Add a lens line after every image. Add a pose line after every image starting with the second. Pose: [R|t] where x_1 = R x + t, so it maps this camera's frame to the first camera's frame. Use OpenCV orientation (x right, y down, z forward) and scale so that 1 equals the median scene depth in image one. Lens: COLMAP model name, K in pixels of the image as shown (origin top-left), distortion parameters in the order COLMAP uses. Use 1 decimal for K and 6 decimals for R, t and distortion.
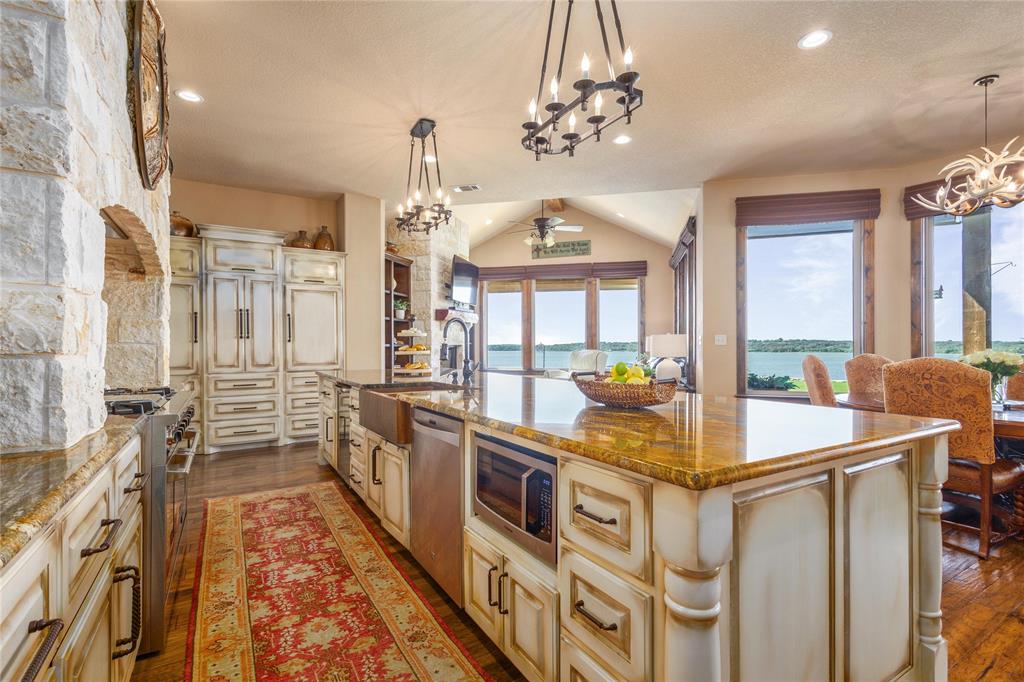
lens RADIAL K [[481.8, 0, 521.4], [0, 481.8, 334.5], [0, 0, 1]] dist [0.014744, -0.003372]
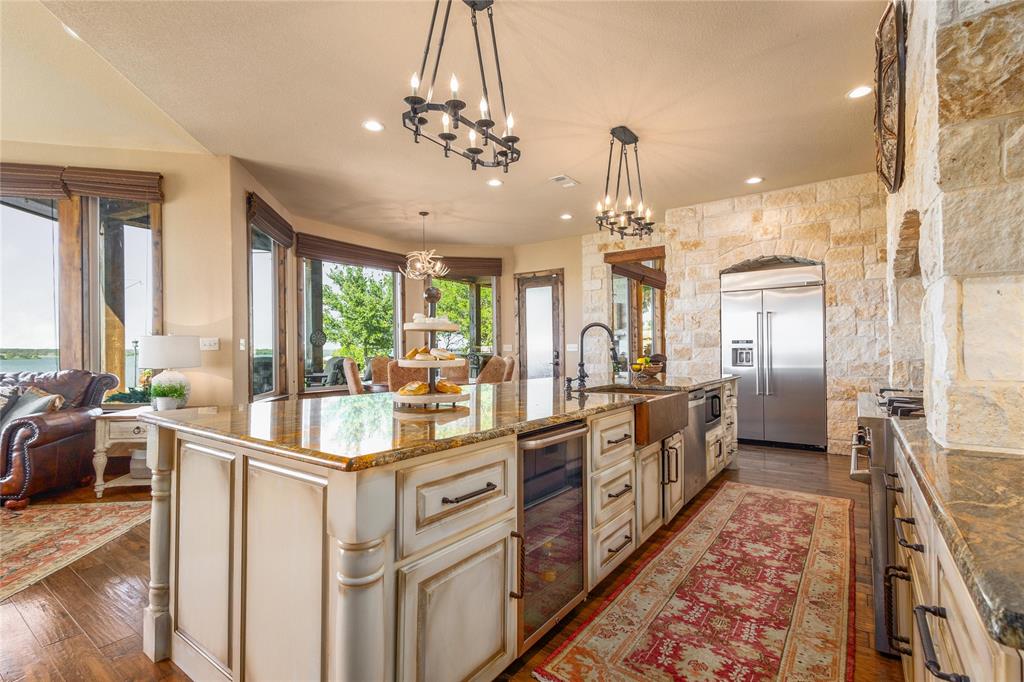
lens RADIAL K [[481.8, 0, 494.7], [0, 481.8, 342.7], [0, 0, 1]] dist [0.014744, -0.003372]
pose [[-0.366971, 0.014258, 0.930123, -1.243571], [-0.012168, 0.999723, -0.020126, 0.036008], [-0.930153, -0.018703, -0.366696, 1.920324]]
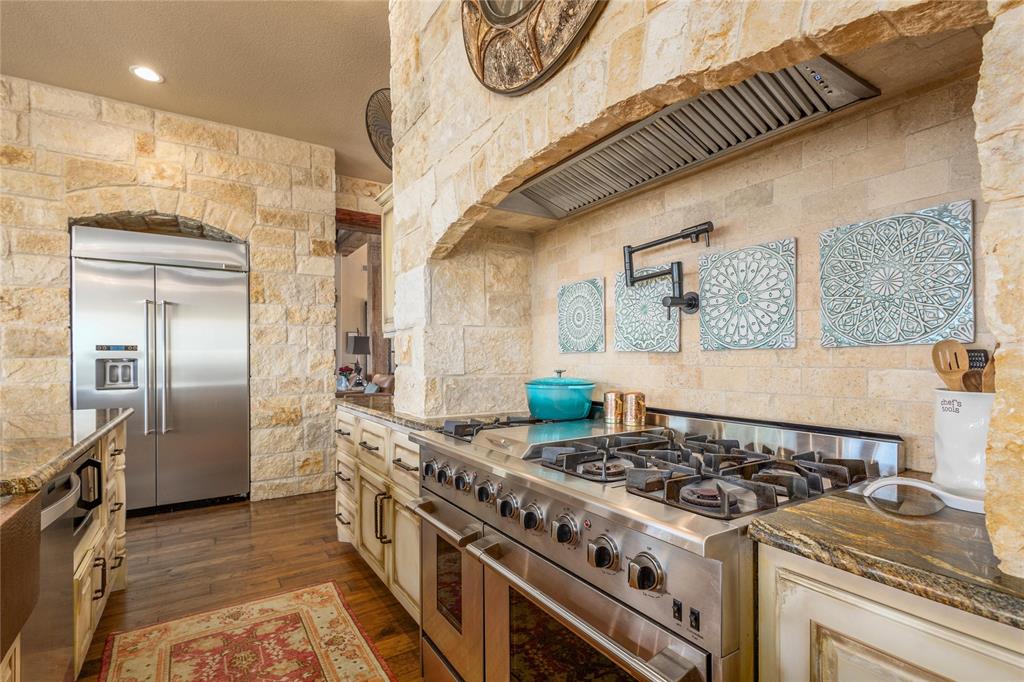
lens RADIAL K [[481.8, 0, 516.5], [0, 481.8, 362.2], [0, 0, 1]] dist [0.014744, -0.003372]
pose [[-0.999391, 0.000874, -0.034885, -0.816300], [0.001250, 0.999941, -0.010747, 0.030146], [0.034874, -0.010784, -0.999334, 1.558243]]
